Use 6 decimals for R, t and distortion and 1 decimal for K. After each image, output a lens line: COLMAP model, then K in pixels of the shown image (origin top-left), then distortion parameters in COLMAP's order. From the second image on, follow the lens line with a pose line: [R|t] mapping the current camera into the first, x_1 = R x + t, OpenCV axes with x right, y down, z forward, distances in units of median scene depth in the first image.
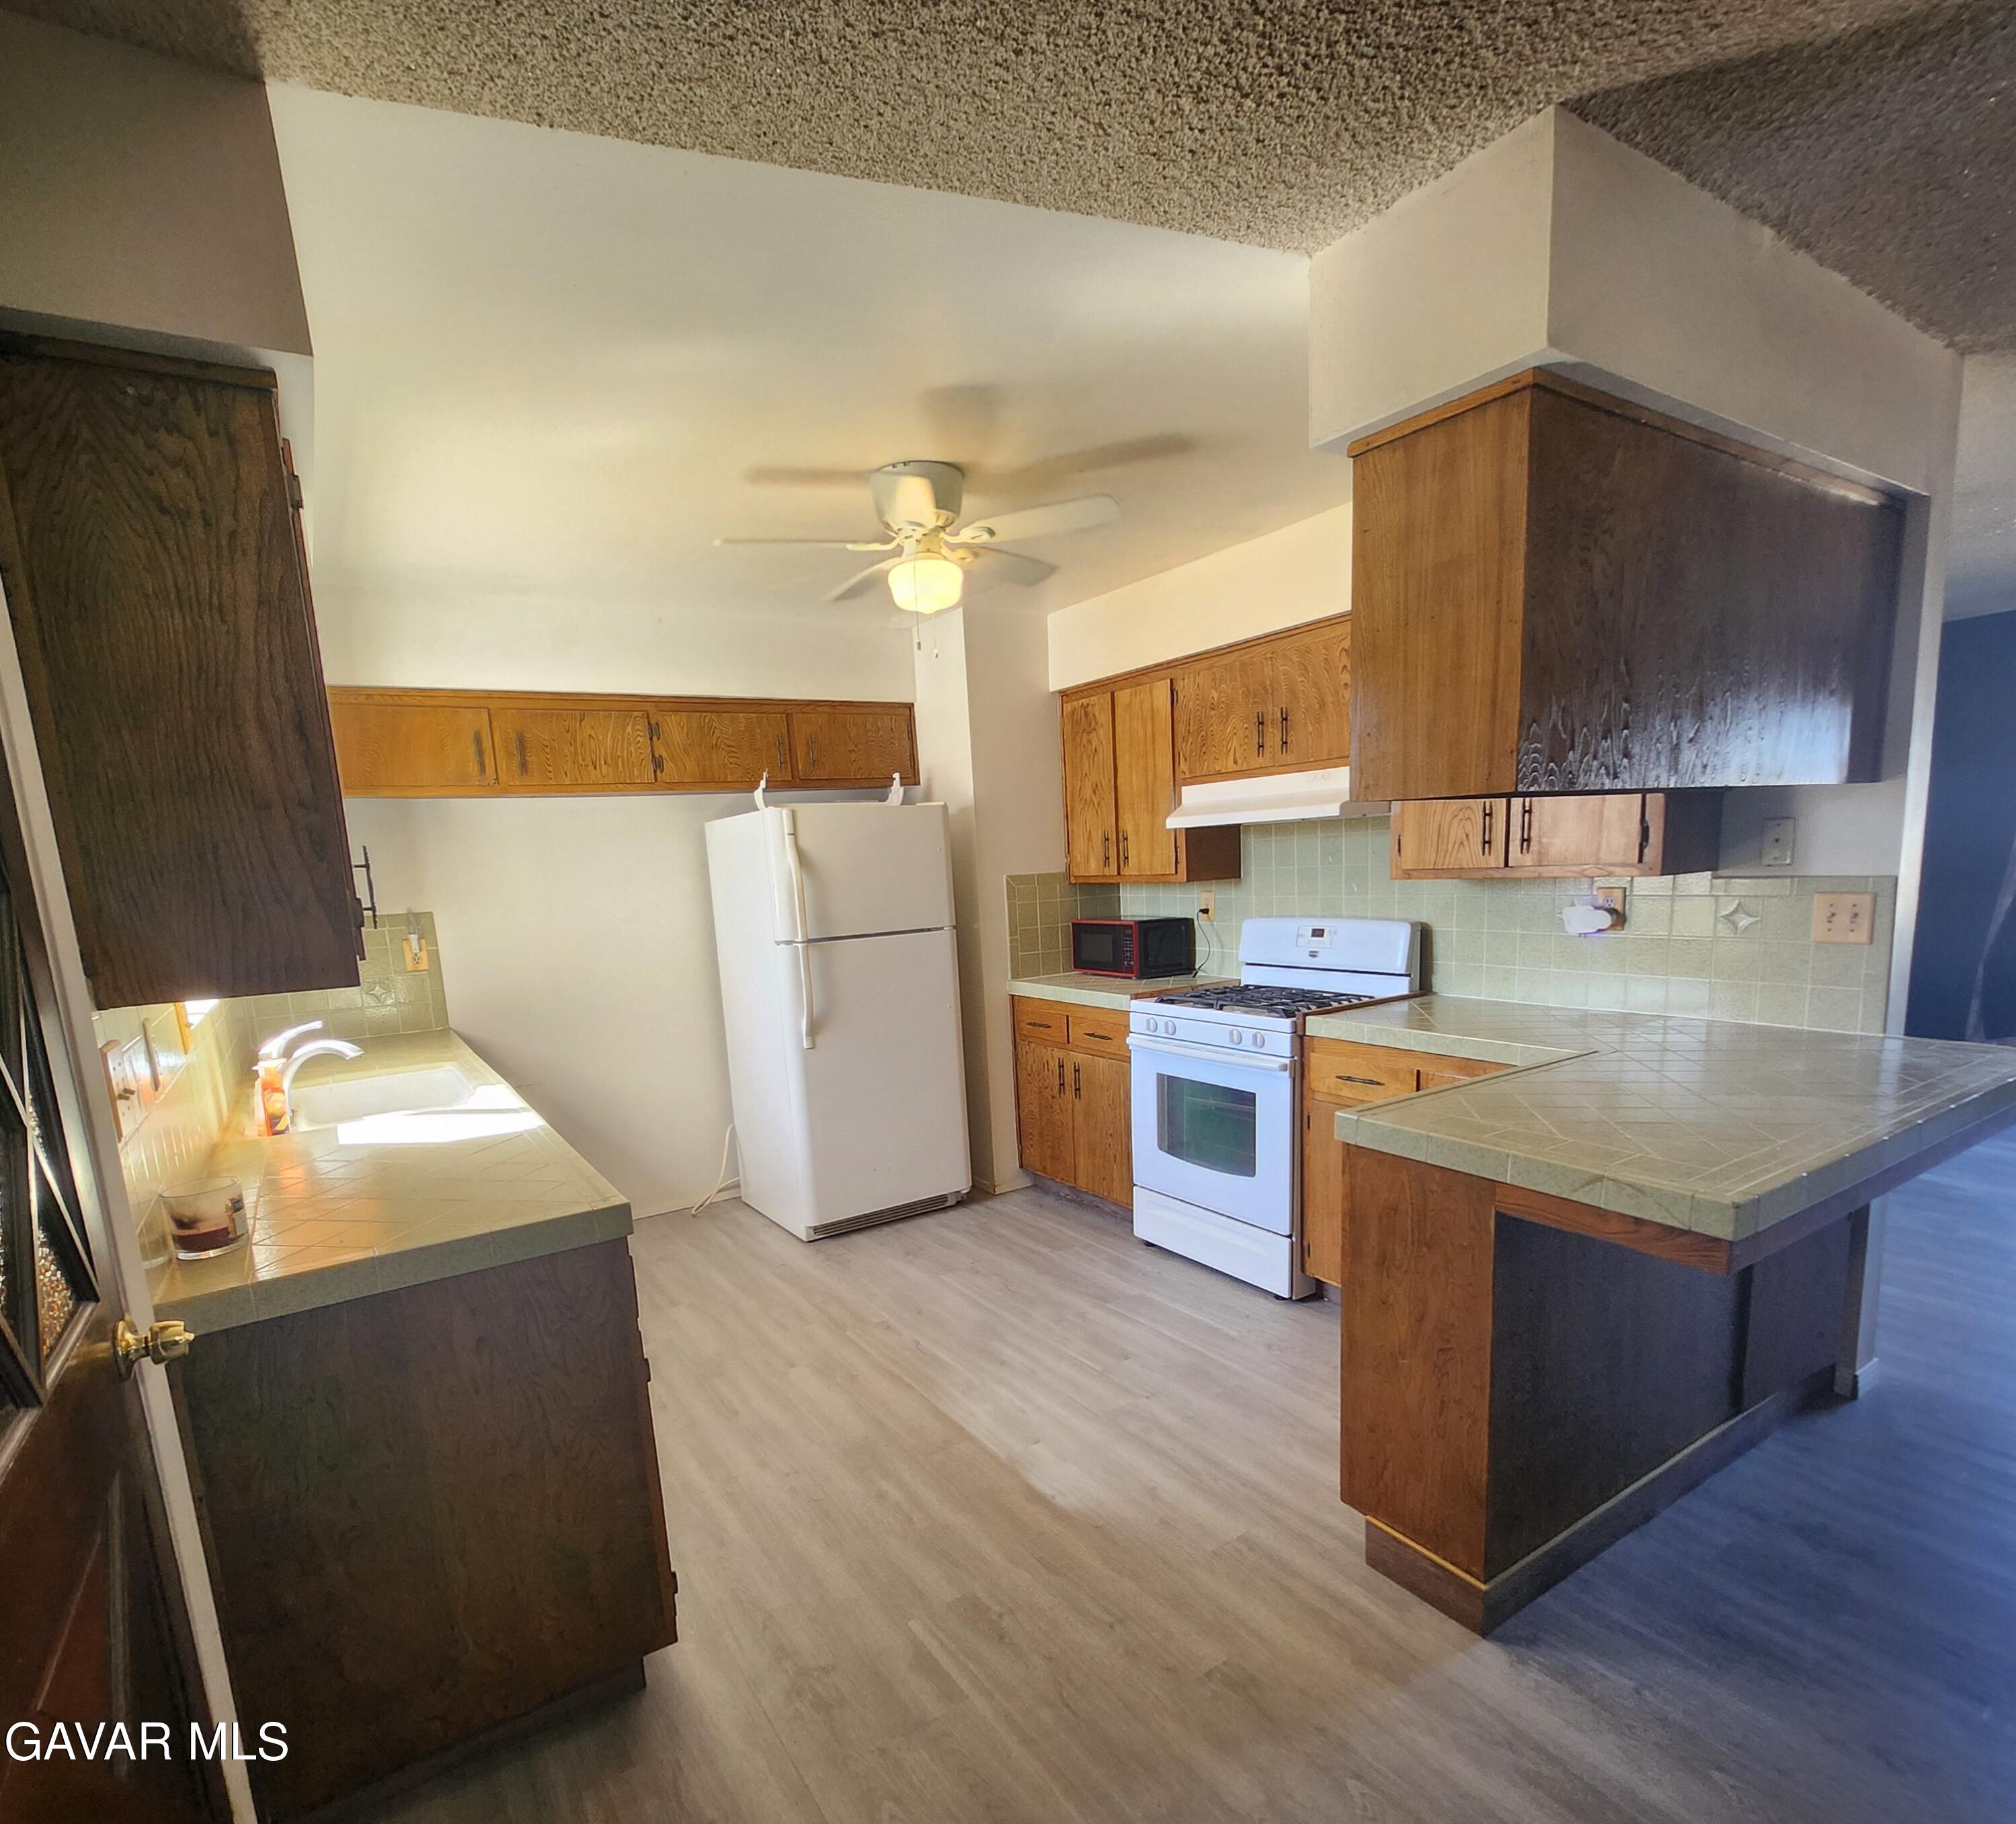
lens RADIAL K [[1064.1, 0, 996.5], [0, 1064.1, 1031.8], [0, 0, 1]] dist [0.001147, -0.000337]
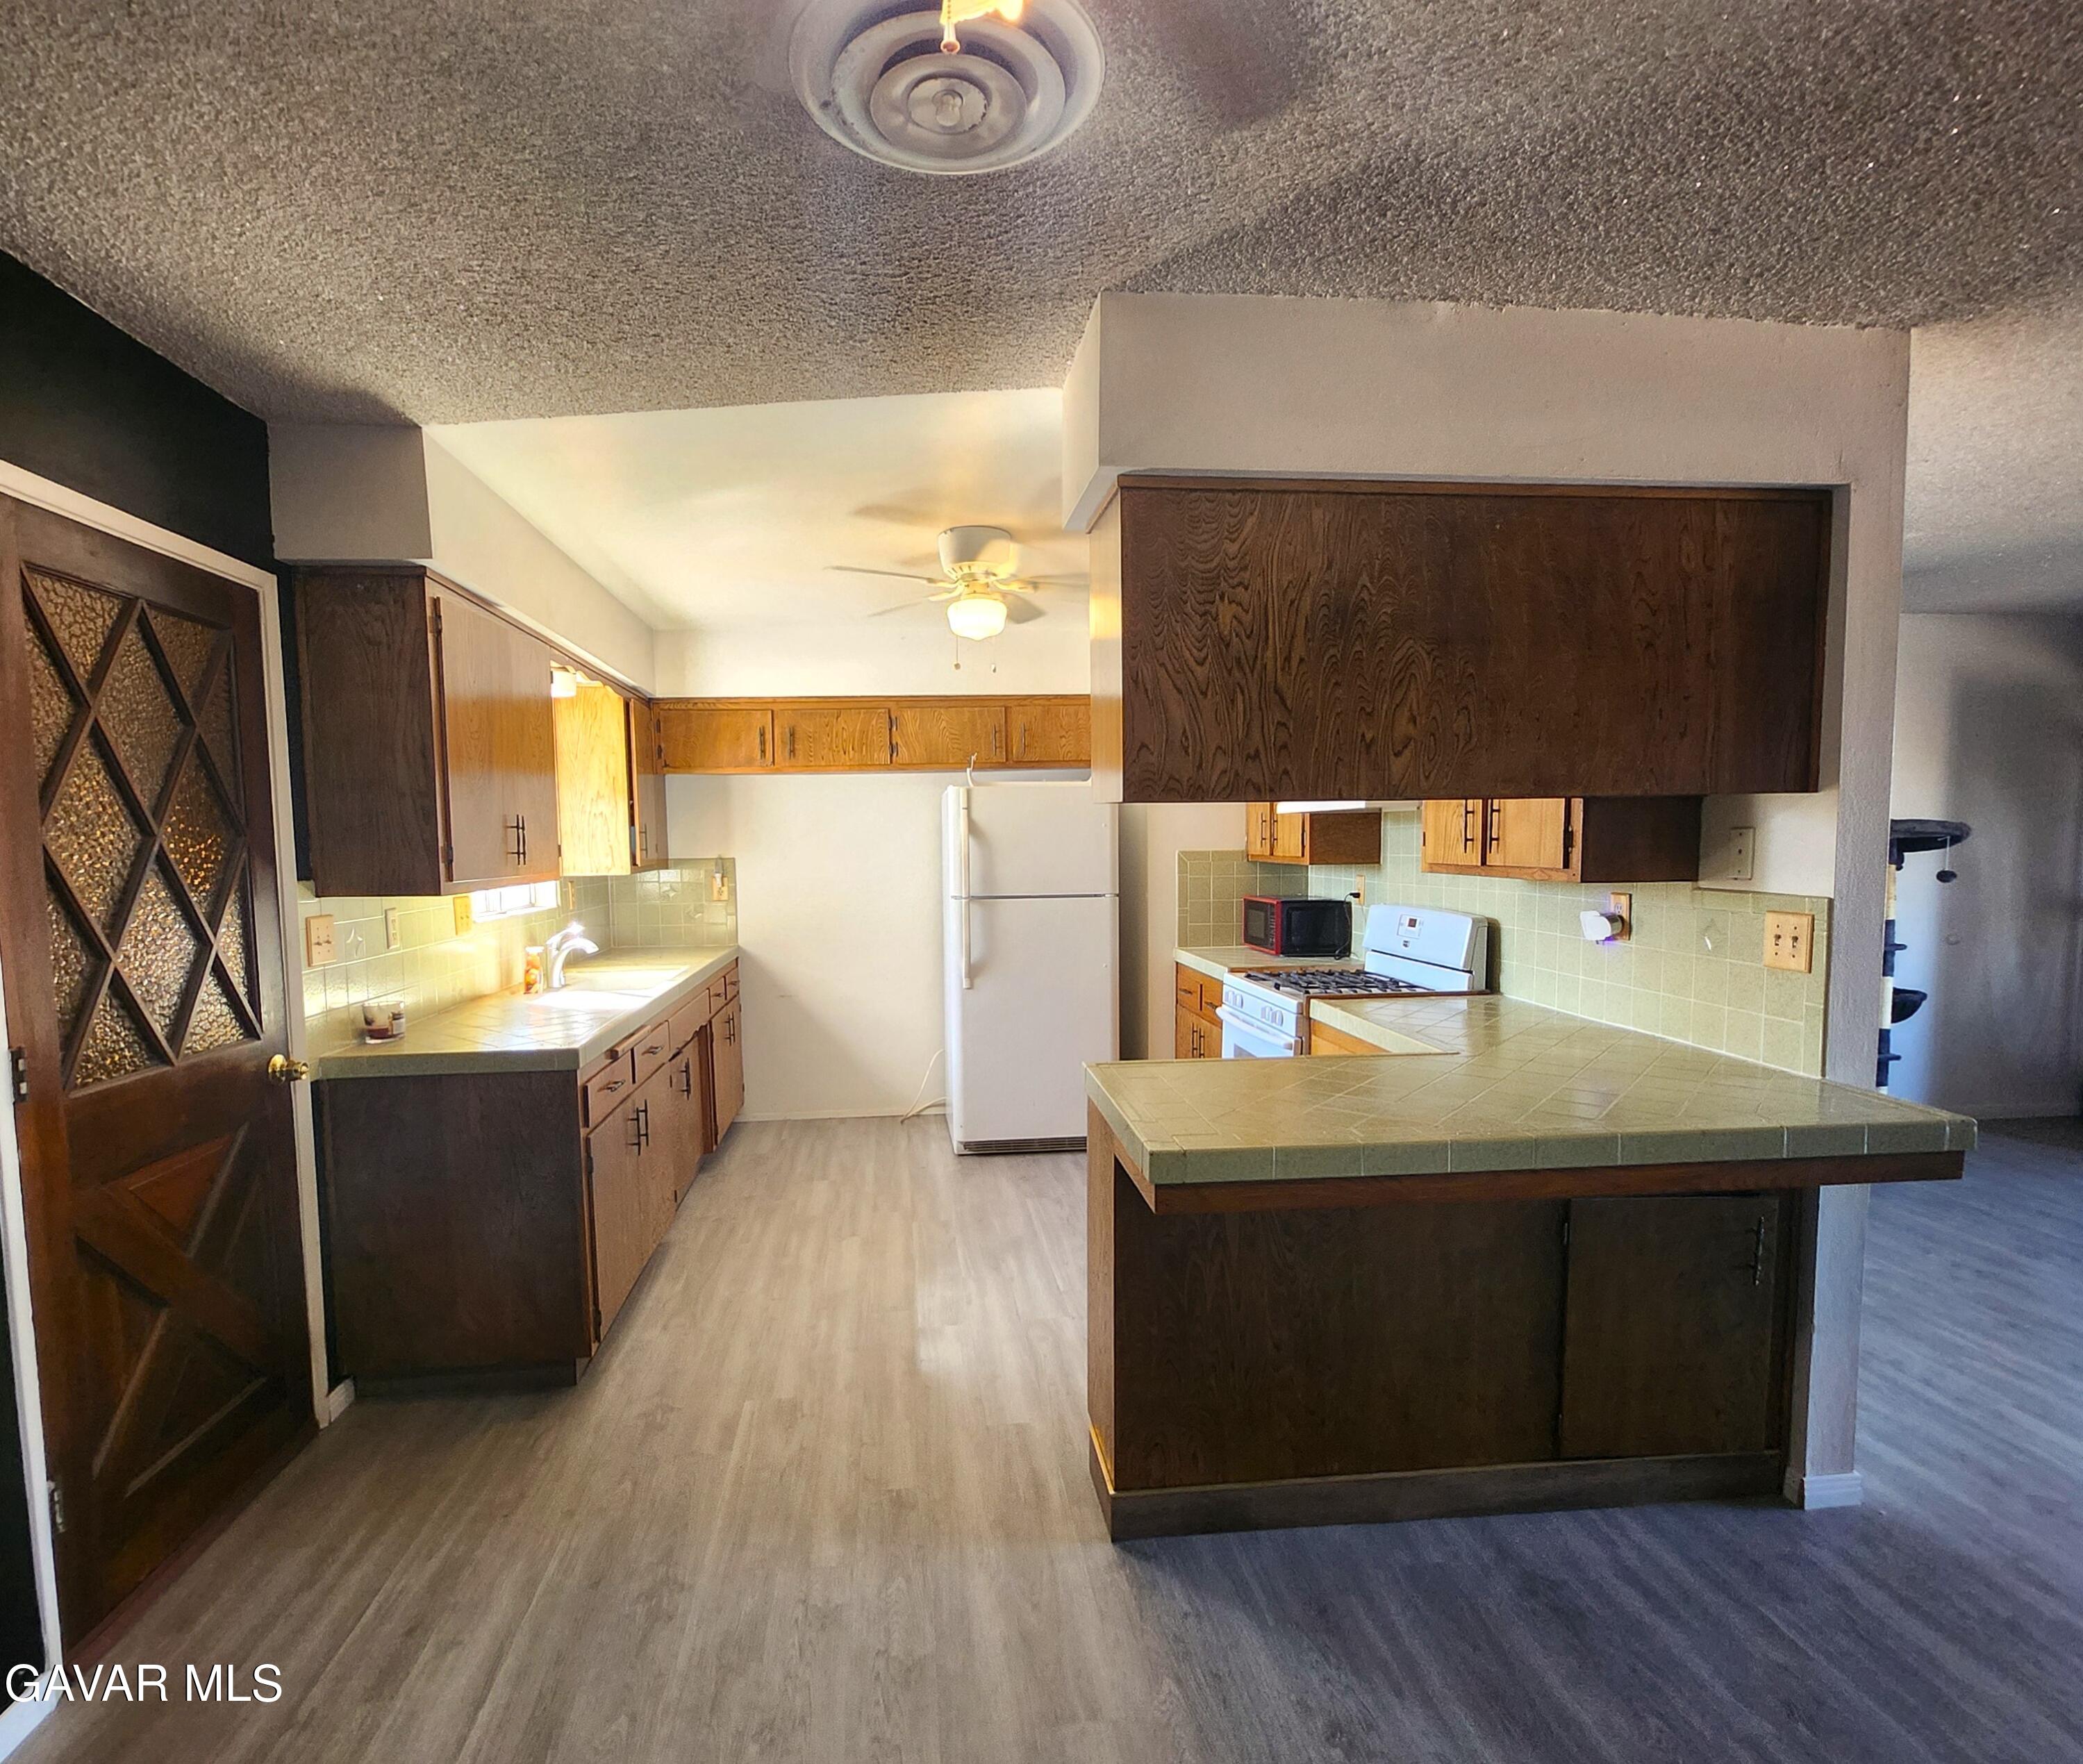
lens RADIAL K [[1095.9, 0, 1001.4], [0, 1095.9, 909.0], [0, 0, 1]] dist [0.001702, -0.000481]
pose [[0.887614, 0.070427, -0.455172, 0.458122], [-0.106910, 0.992753, -0.054875, -0.009743], [0.448009, 0.097370, 0.888711, -0.080625]]
